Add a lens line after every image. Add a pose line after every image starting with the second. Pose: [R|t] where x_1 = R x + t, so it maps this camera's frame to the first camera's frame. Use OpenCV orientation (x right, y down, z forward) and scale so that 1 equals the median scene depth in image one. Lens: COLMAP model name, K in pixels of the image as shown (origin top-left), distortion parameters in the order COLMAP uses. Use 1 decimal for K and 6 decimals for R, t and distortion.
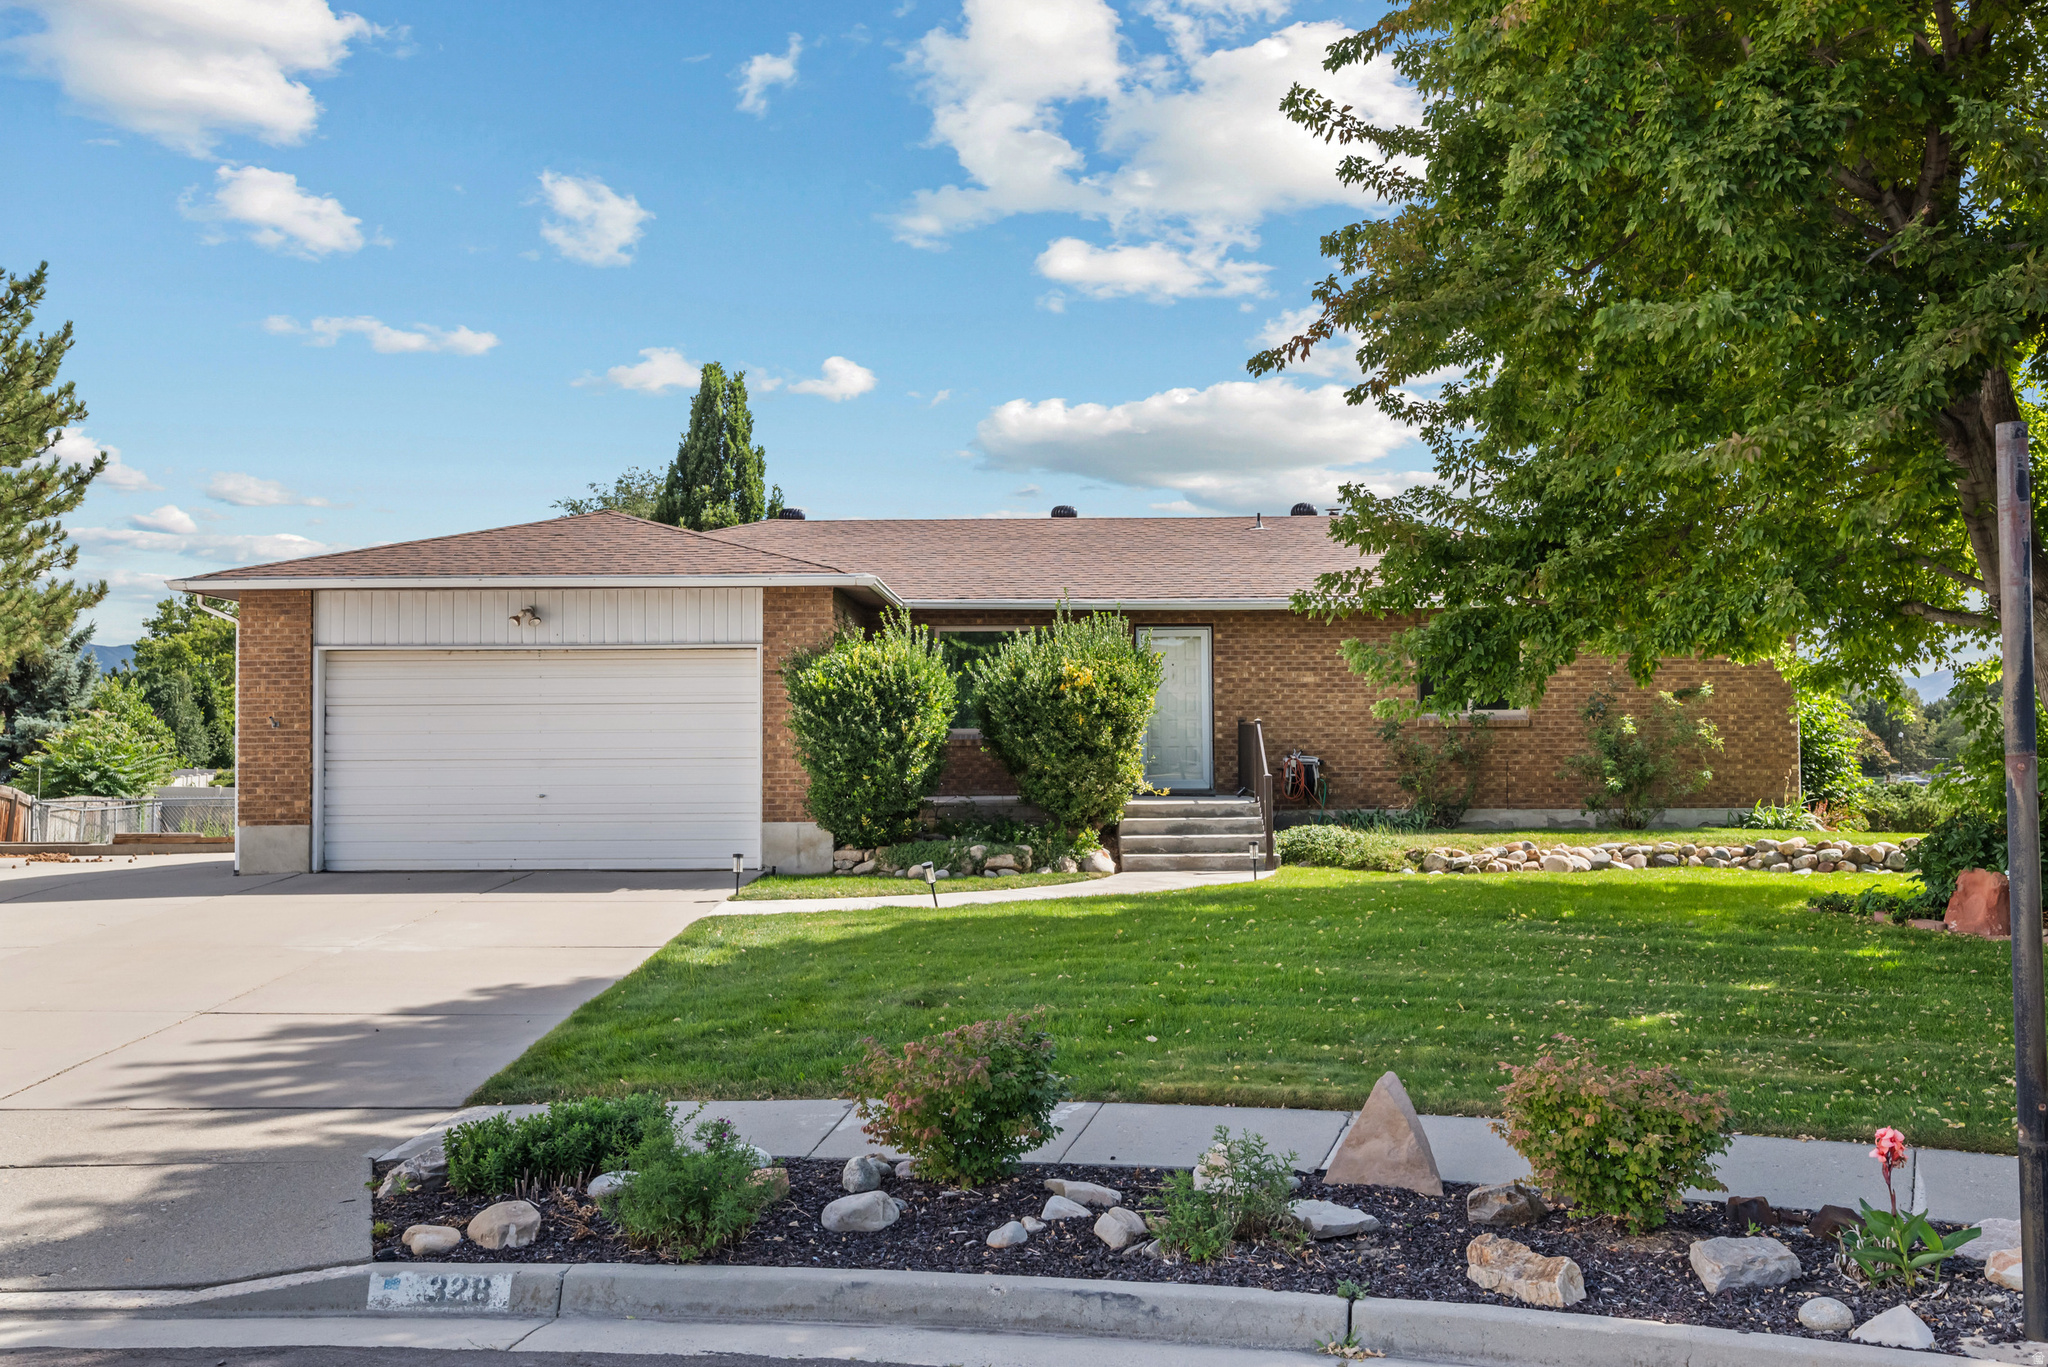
lens RADIAL K [[1764.5, 0, 1024.0], [0, 1764.5, 683.5], [0, 0, 1]] dist [-0.002807, 0.000427]
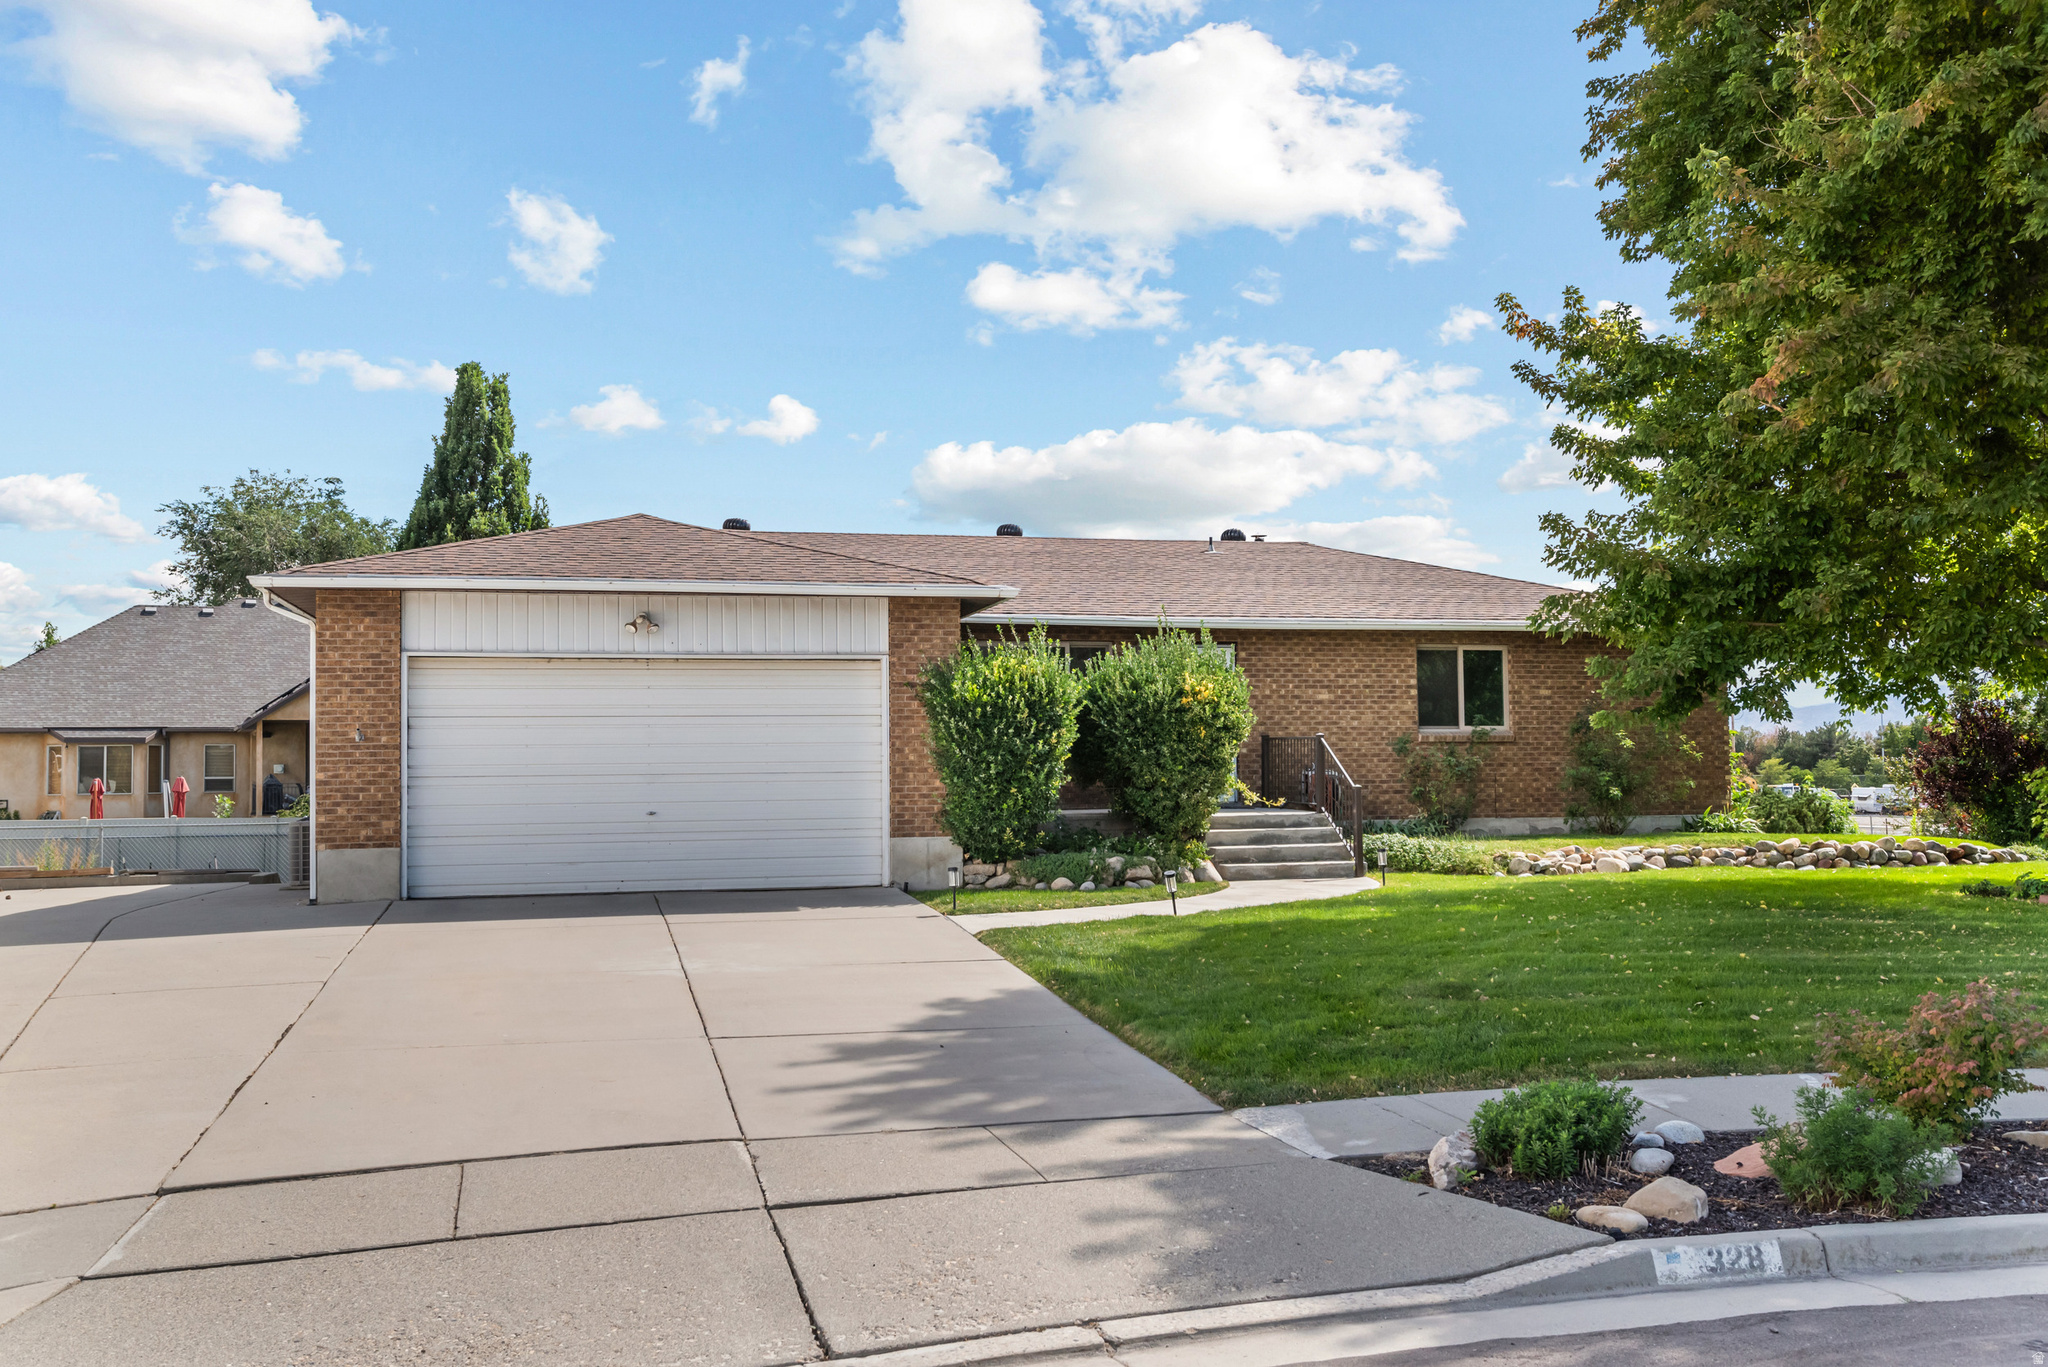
lens RADIAL K [[1828.2, 0, 629.1], [0, 1828.2, 690.2], [0, 0, 1]] dist [-0.005239, 0.005048]
pose [[0.967665, 0.008108, 0.252110, -0.546020], [-0.004326, 0.999870, -0.015555, 0.013429], [-0.252203, 0.013962, 0.967574, 0.055238]]
